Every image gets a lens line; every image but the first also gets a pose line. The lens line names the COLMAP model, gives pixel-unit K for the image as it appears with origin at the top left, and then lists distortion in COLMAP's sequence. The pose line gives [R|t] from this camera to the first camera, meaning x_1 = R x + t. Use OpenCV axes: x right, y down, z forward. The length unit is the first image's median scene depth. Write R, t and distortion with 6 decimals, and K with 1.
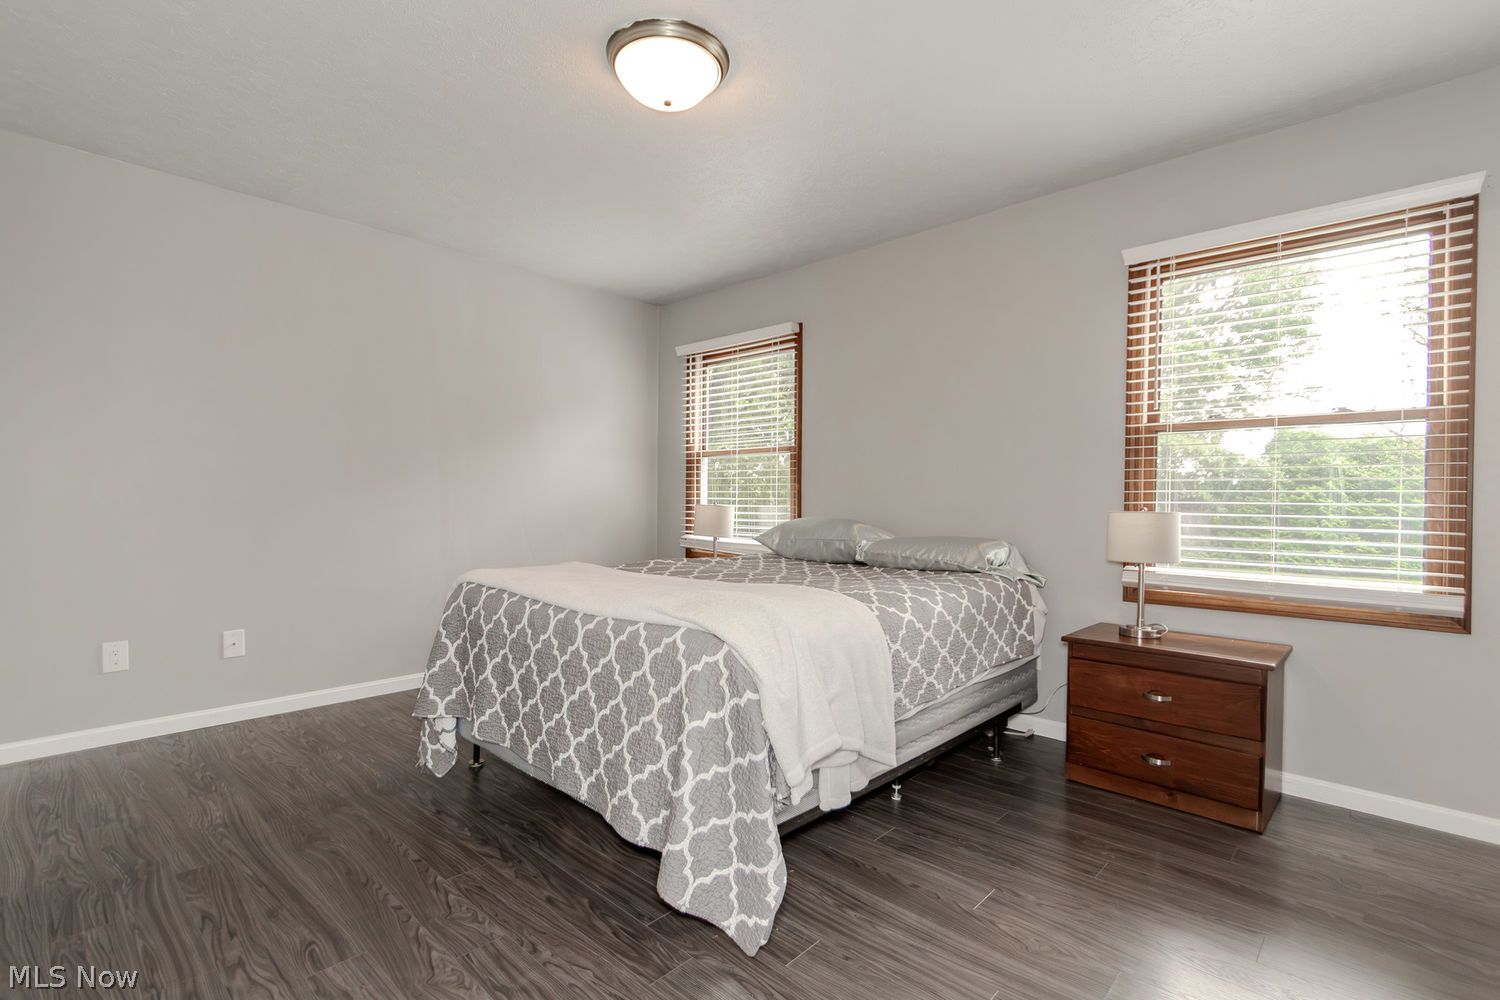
lens RADIAL K [[658.7, 0, 746.4], [0, 658.7, 530.0], [0, 0, 1]] dist [-0.000995, 0.000062]
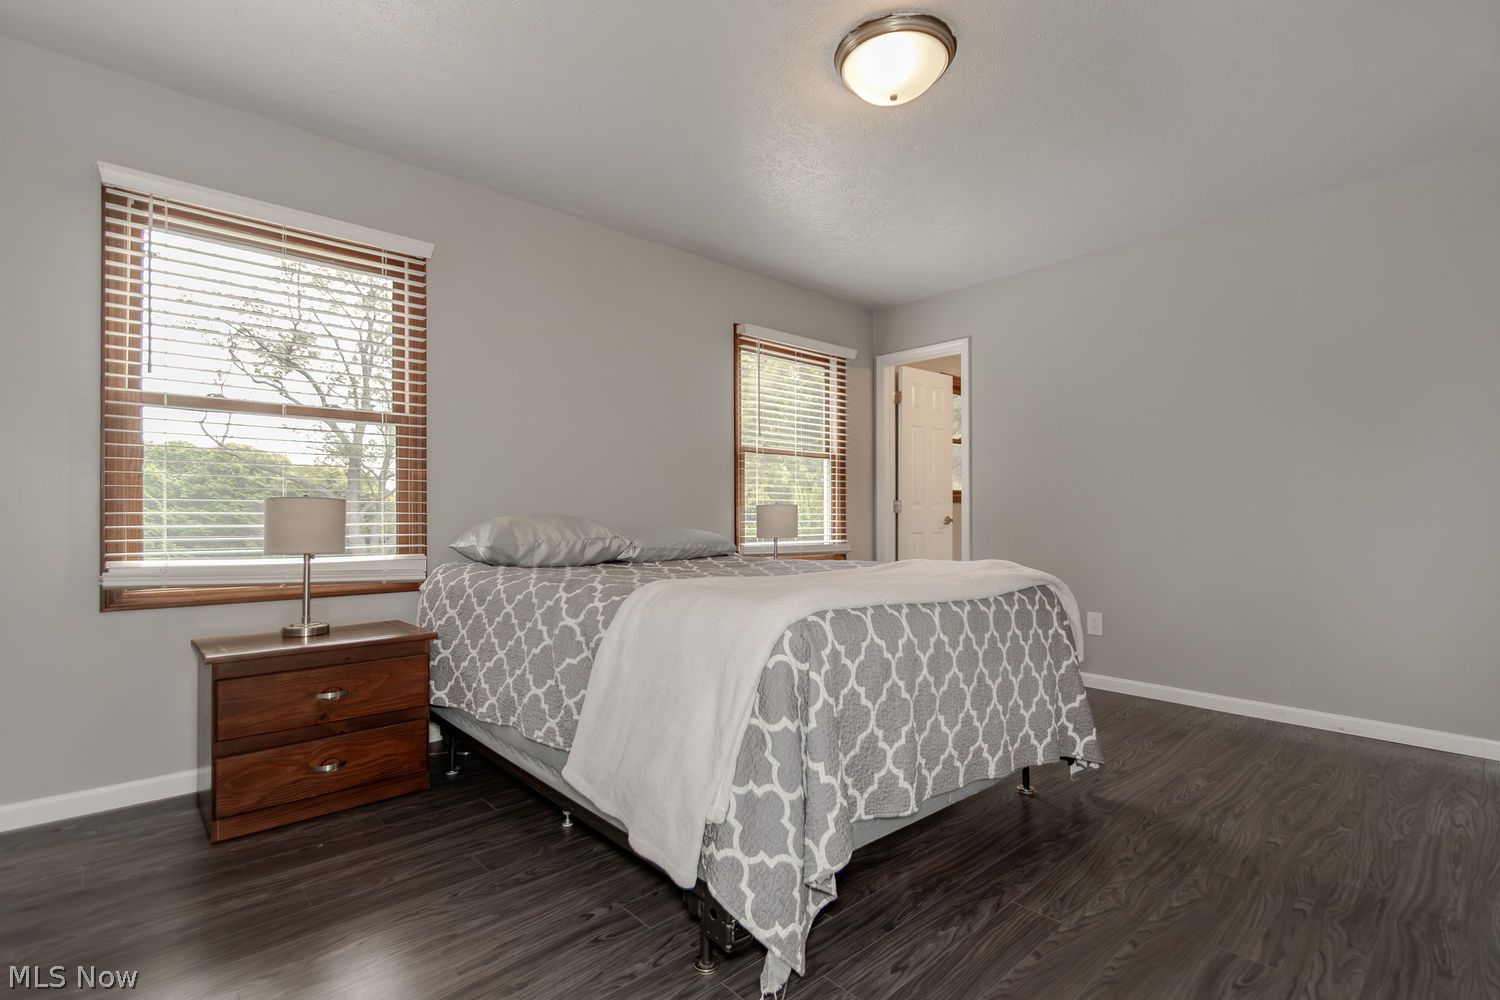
lens RADIAL K [[692.4, 0, 747.5], [0, 692.4, 508.6], [0, 0, 1]] dist [0.020020, -0.010754]
pose [[0.111372, -0.021734, 0.993541, -0.231126], [0.027180, 0.999453, 0.018817, -0.012392], [-0.993407, 0.024909, 0.111902, 0.206427]]
